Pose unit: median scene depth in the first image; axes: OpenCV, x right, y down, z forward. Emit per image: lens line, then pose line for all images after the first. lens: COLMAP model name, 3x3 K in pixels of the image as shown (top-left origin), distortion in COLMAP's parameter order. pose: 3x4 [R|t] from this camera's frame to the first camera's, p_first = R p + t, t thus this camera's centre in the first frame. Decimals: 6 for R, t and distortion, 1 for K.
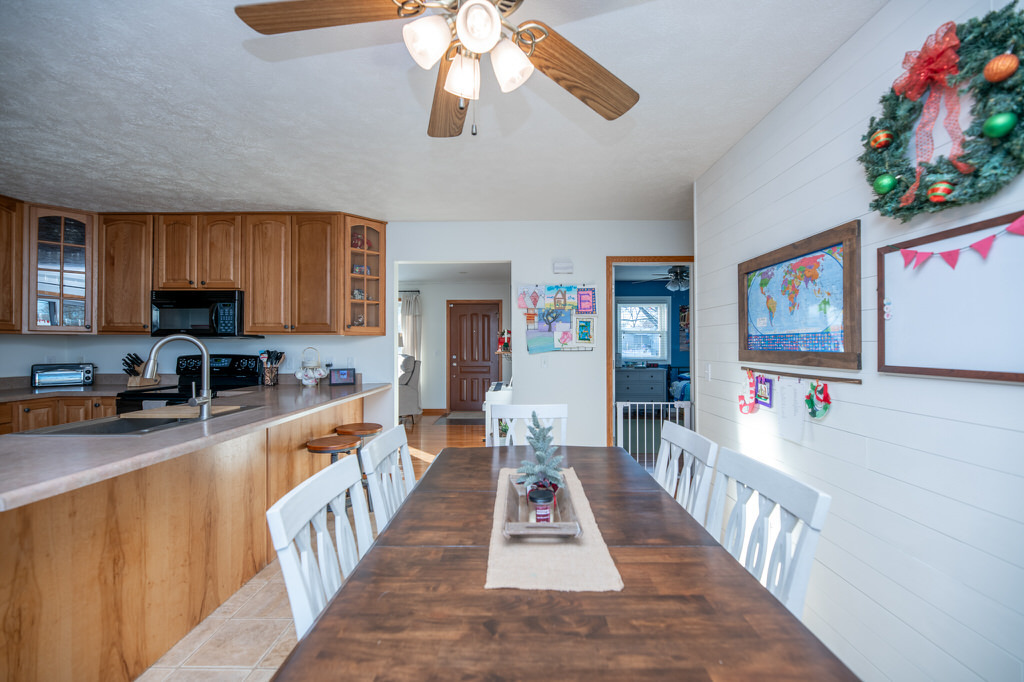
lens RADIAL K [[414.5, 0, 509.8], [0, 414.5, 341.8], [0, 0, 1]] dist [-0.000457, -0.000261]
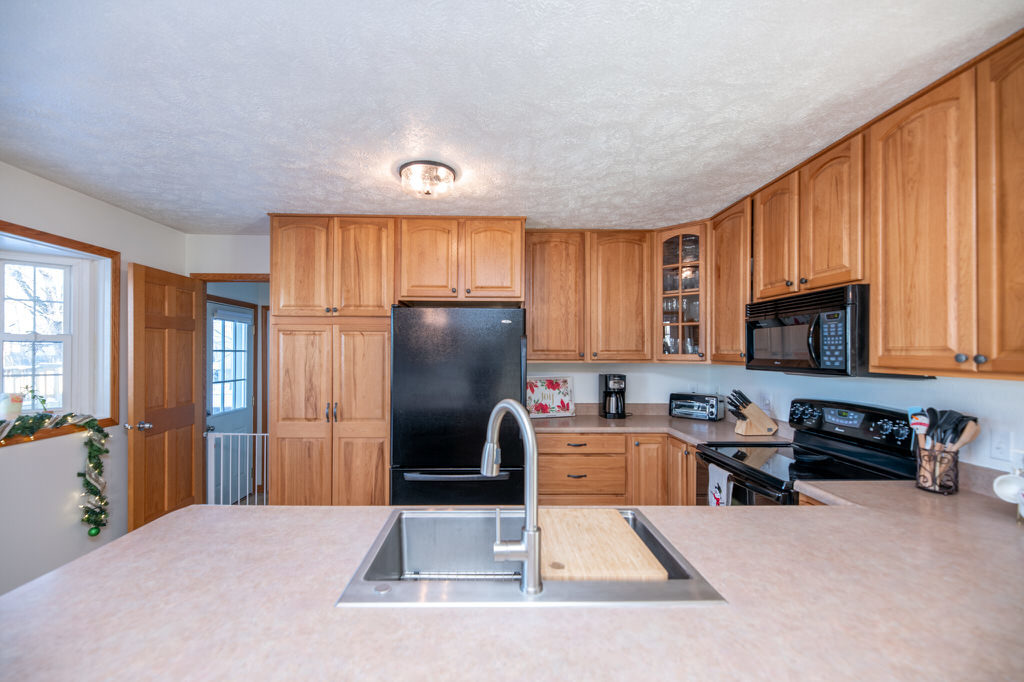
lens RADIAL K [[423.3, 0, 505.7], [0, 423.3, 351.0], [0, 0, 1]] dist [0.001898, -0.000106]
pose [[0.045334, -0.002926, -0.998968, -0.158996], [0.003407, 0.999990, -0.002774, -0.043025], [0.998966, -0.003278, 0.045343, 0.549655]]
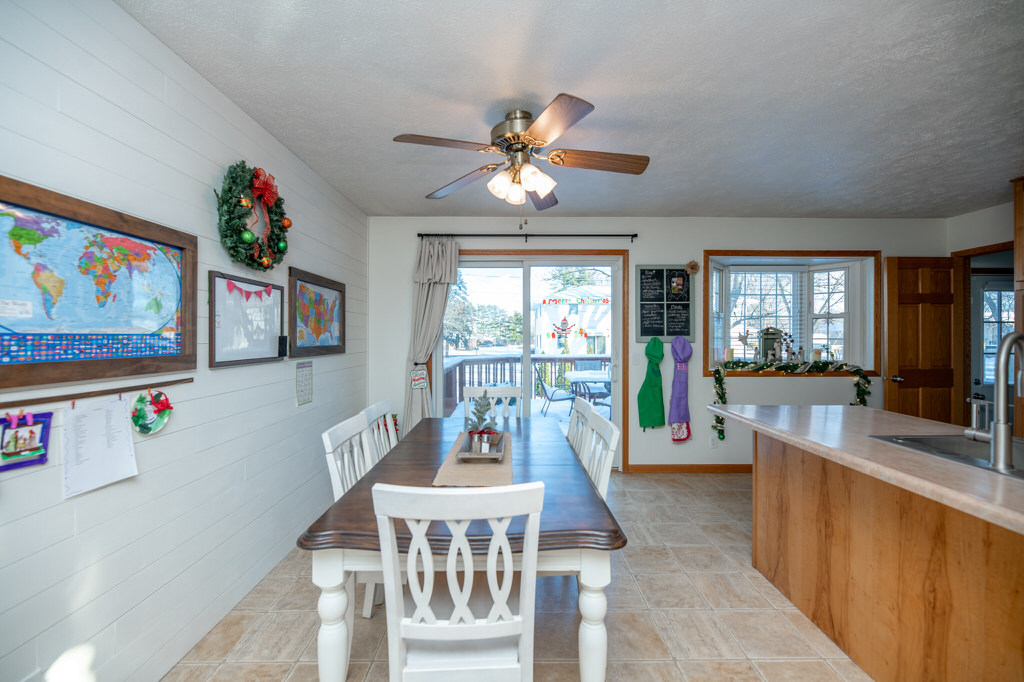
lens RADIAL K [[413.8, 0, 499.6], [0, 413.8, 338.1], [0, 0, 1]] dist [0.000738, -0.000567]
pose [[-0.999975, 0.002315, -0.006746, 0.005158], [0.002346, 0.999987, -0.004601, -0.004394], [0.006735, -0.004616, -0.999967, 0.930673]]
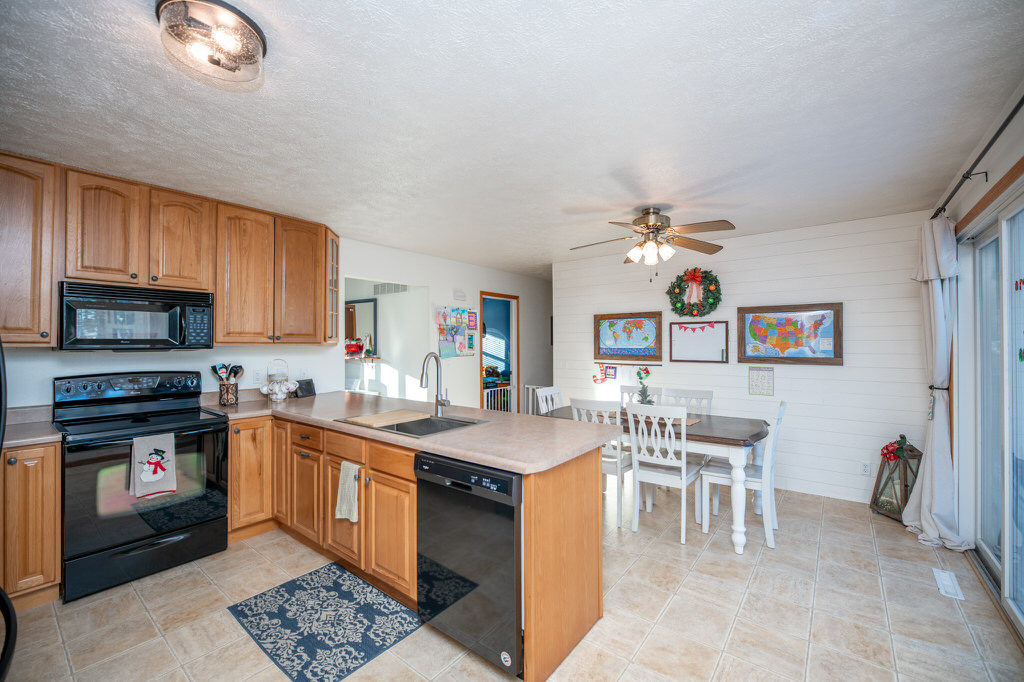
lens RADIAL K [[431.8, 0, 519.8], [0, 431.8, 340.0], [0, 0, 1]] dist [-0.000998, -0.000330]
pose [[0.591118, 0.006096, 0.806562, -0.980227], [-0.005801, 0.999978, -0.003307, -0.030354], [-0.806564, -0.002724, 0.591140, -0.009957]]
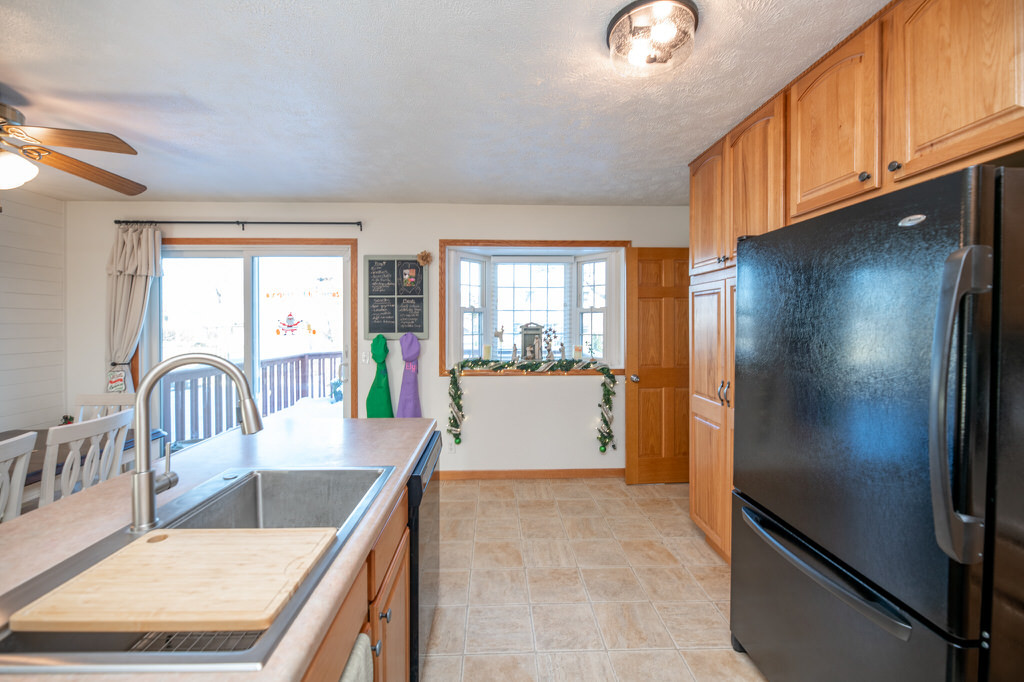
lens RADIAL K [[414.8, 0, 494.8], [0, 414.8, 326.9], [0, 0, 1]] dist [0.000534, -0.000187]
pose [[-0.999545, 0.003332, -0.029987, -0.645038], [0.003266, 0.999992, 0.002250, -0.029314], [0.029995, 0.002151, -0.999548, 0.859616]]
